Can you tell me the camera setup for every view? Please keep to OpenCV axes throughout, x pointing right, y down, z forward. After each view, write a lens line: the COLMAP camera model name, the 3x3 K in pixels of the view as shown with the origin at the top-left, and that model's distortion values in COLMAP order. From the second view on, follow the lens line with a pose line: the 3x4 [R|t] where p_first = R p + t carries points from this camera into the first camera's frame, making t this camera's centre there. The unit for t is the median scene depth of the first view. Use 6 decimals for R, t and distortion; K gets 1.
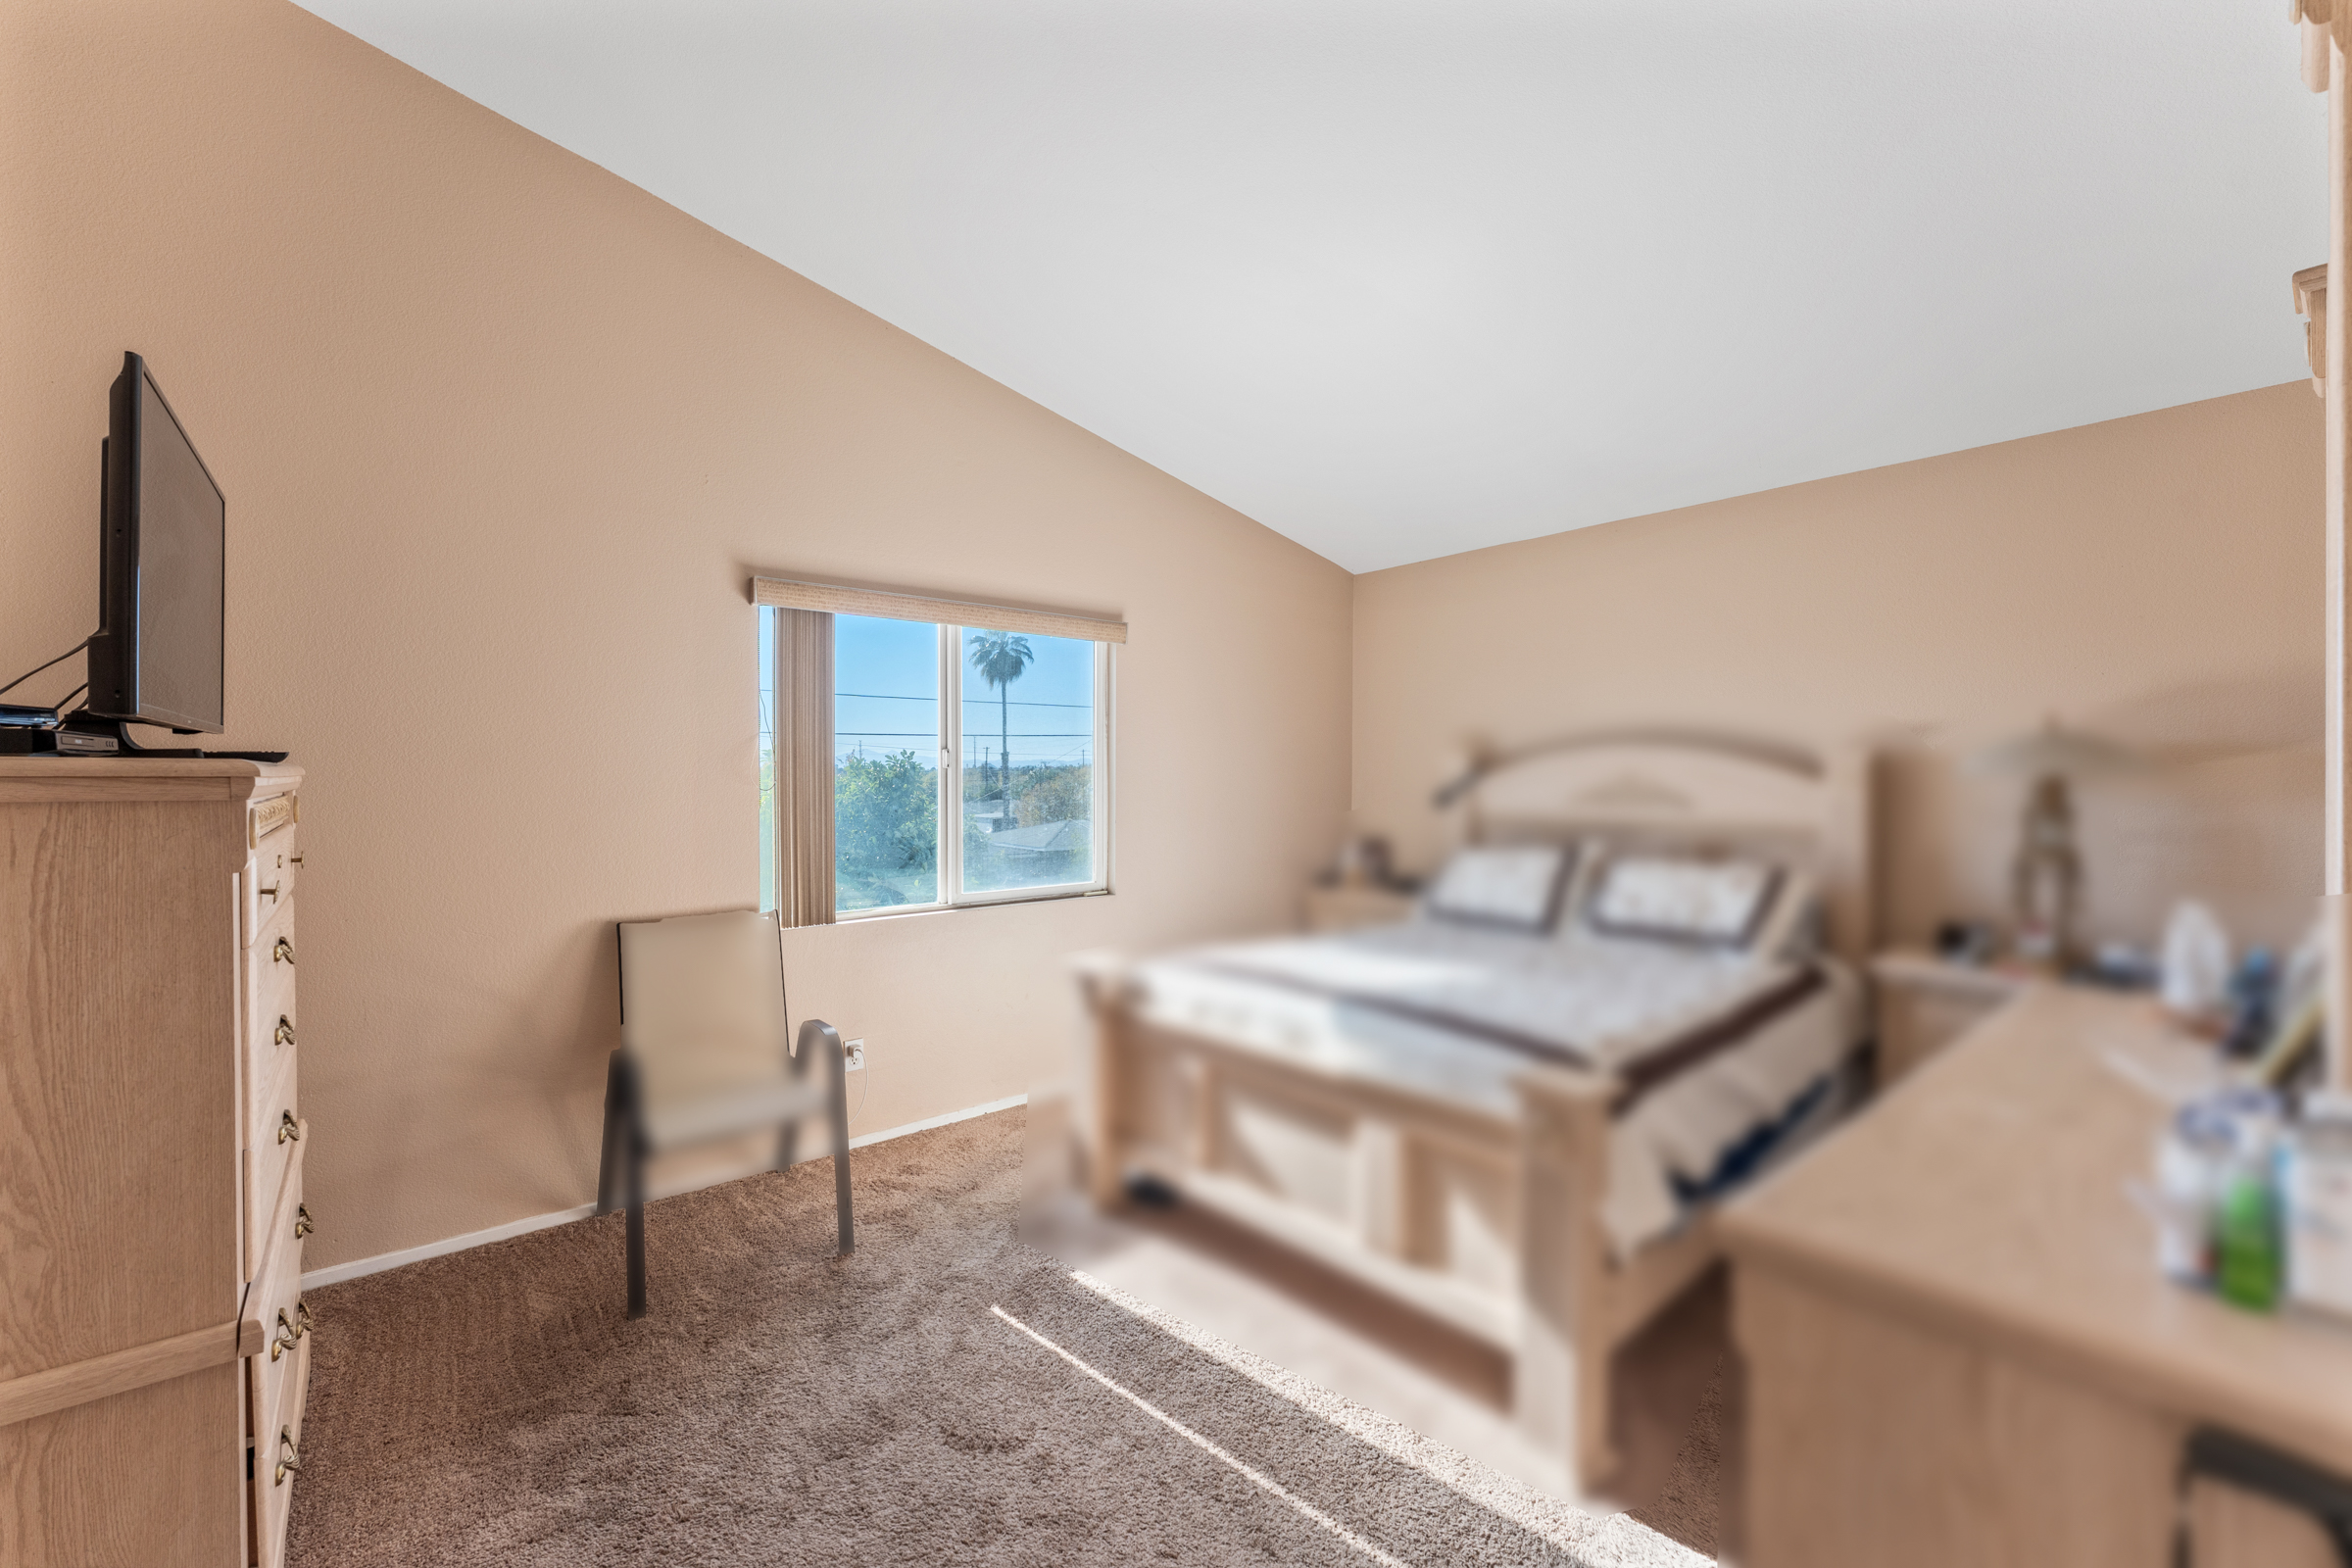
lens RADIAL K [[933.3, 0, 1182.3], [0, 933.3, 765.4], [0, 0, 1]] dist [0.000491, 0.000004]
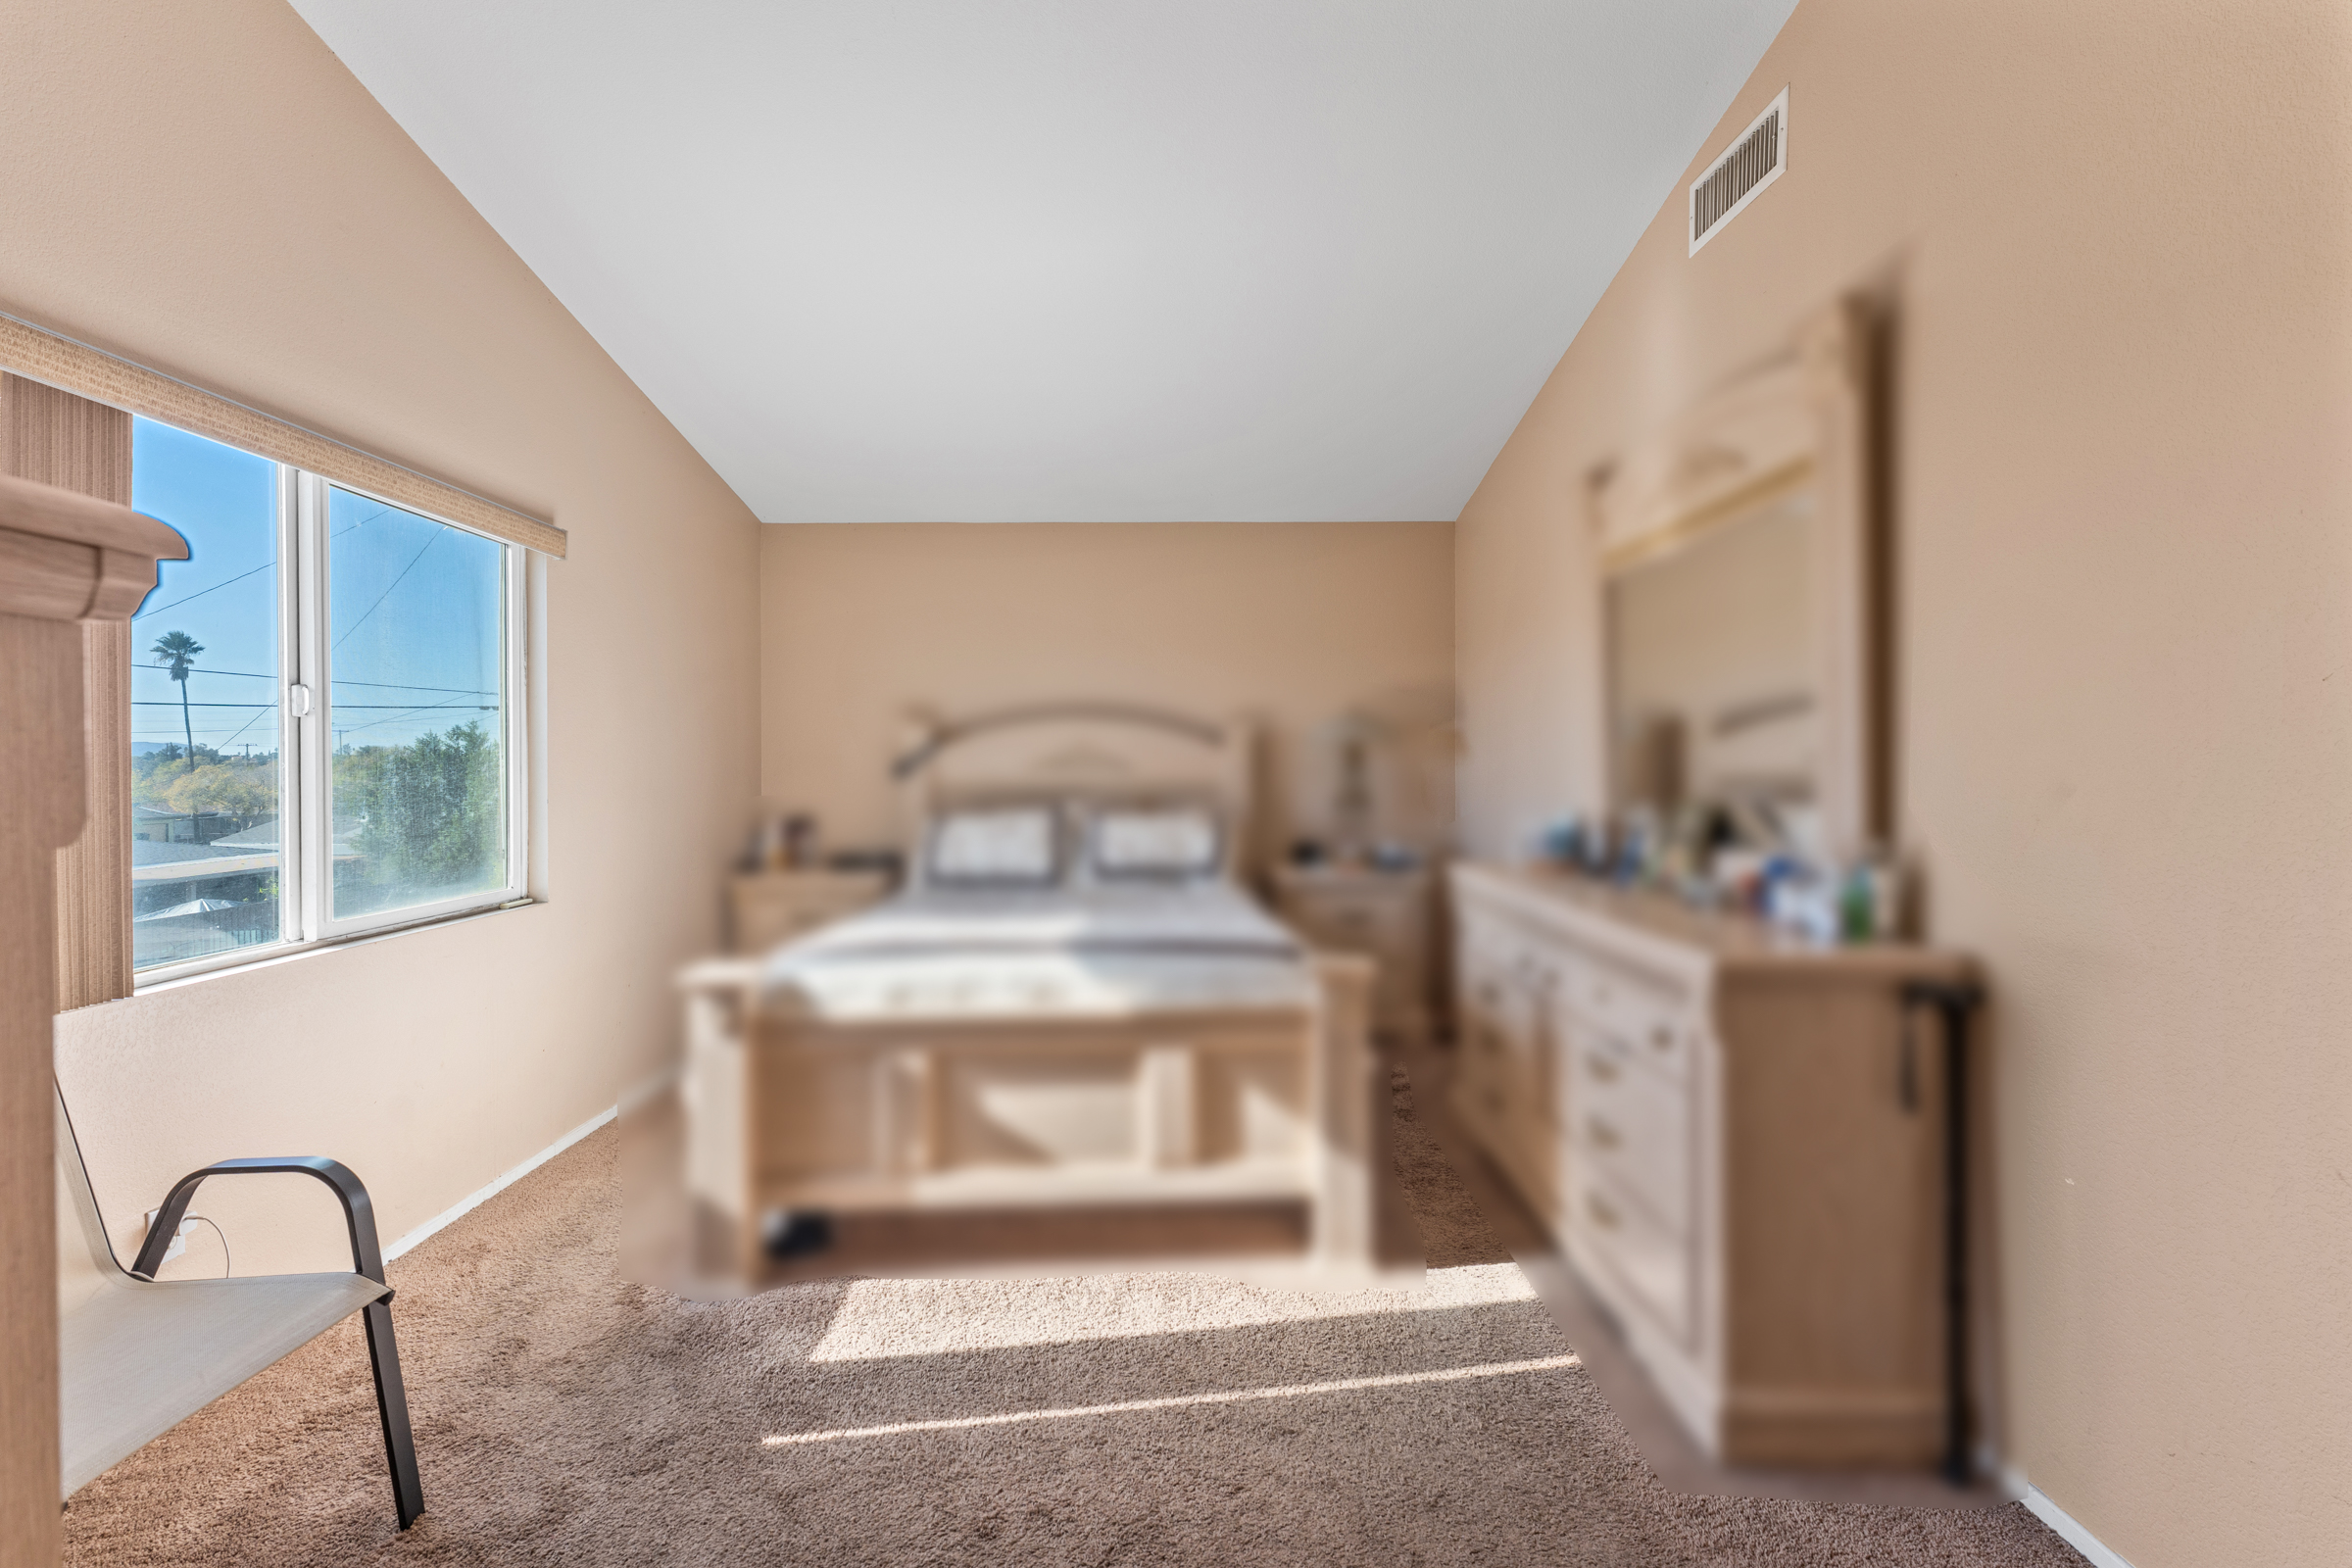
lens RADIAL K [[935.3, 0, 1173.6], [0, 935.3, 755.4], [0, 0, 1]] dist [-0.002045, -0.000580]
pose [[0.642064, 0.002175, 0.766648, -0.425025], [-0.000074, 0.999996, -0.002775, 0.035513], [-0.766651, 0.001725, 0.642062, 0.216153]]
